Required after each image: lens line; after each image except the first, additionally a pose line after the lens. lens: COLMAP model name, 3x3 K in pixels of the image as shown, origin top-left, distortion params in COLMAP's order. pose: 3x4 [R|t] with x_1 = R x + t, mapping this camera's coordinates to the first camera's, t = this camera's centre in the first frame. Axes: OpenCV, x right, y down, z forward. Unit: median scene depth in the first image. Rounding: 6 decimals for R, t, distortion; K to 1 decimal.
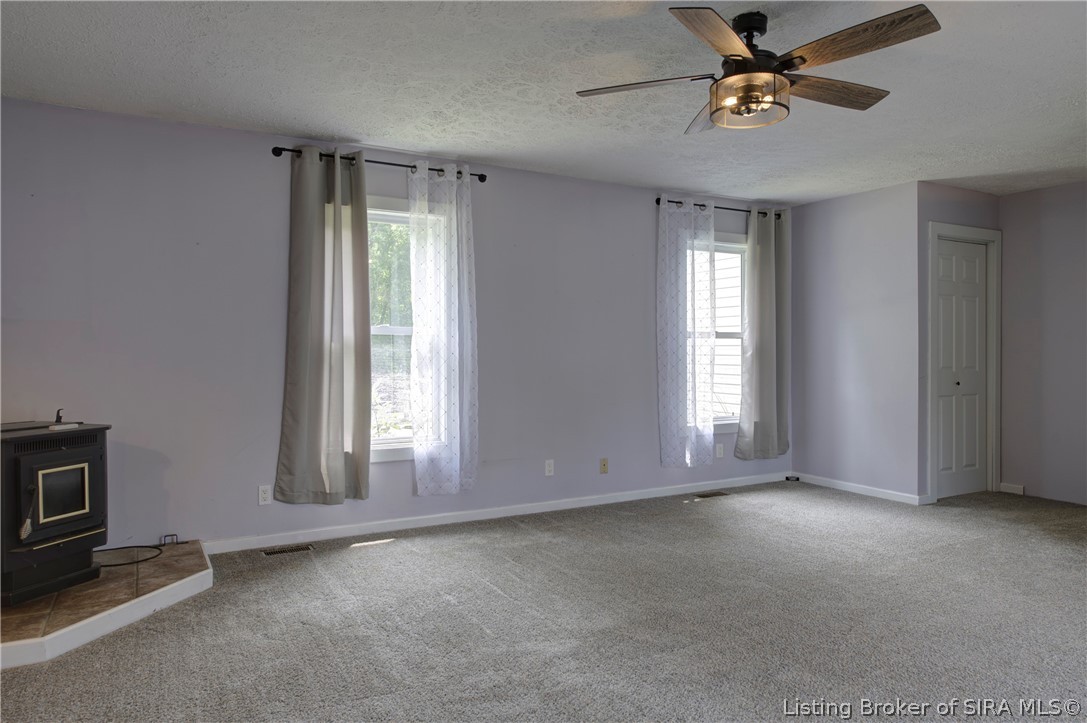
lens RADIAL K [[730.8, 0, 543.5], [0, 730.8, 361.5], [0, 0, 1]] dist [0.003897, 0.002982]
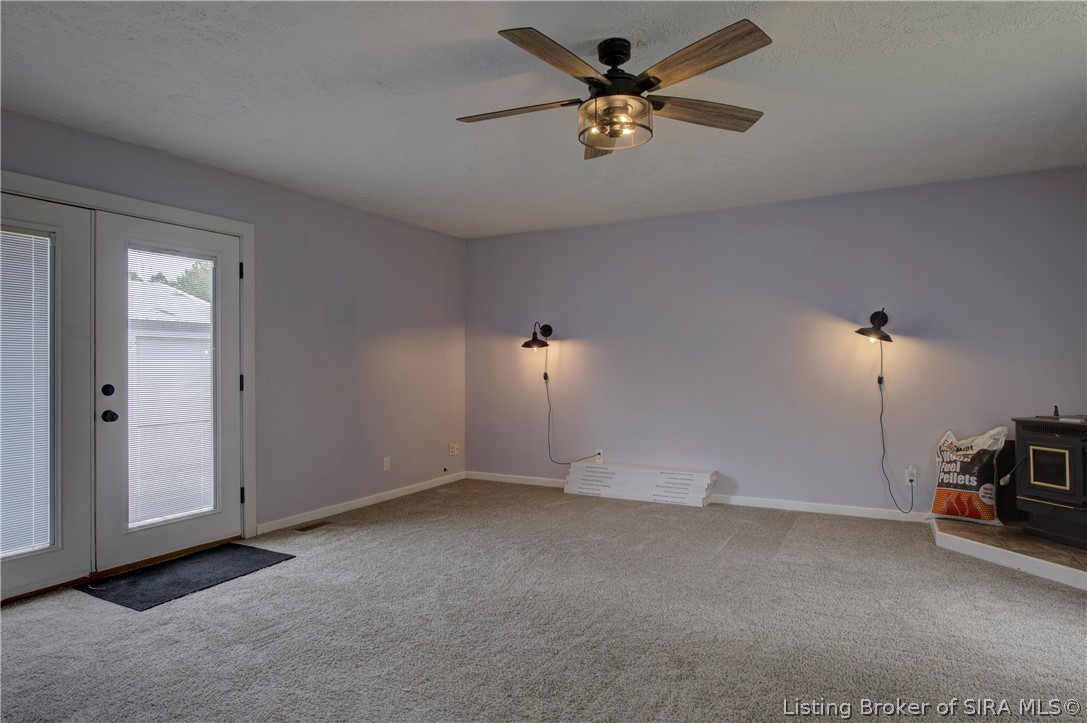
lens RADIAL K [[617.8, 0, 543.5], [0, 617.8, 361.5], [0, 0, 1]] dist [0.001757, 0.000371]
pose [[-0.856080, -0.008615, -0.516771, 0.512261], [-0.007961, 0.999962, -0.003481, -0.001097], [0.516781, 0.001134, -0.856117, 1.077707]]
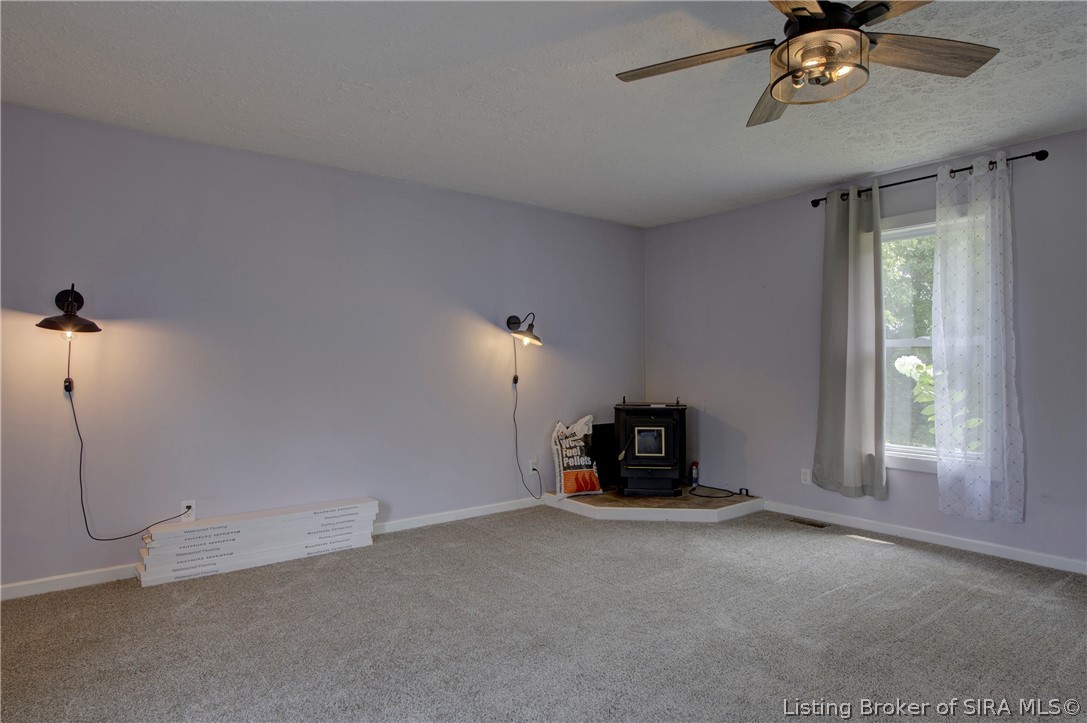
lens RADIAL K [[639.8, 0, 543.5], [0, 639.8, 361.5], [0, 0, 1]] dist [-0.000044, -0.000369]
pose [[0.133875, -0.003924, -0.990990, 0.632131], [-0.012318, 0.999908, -0.005623, -0.004854], [0.990922, 0.012959, 0.133814, 0.383614]]
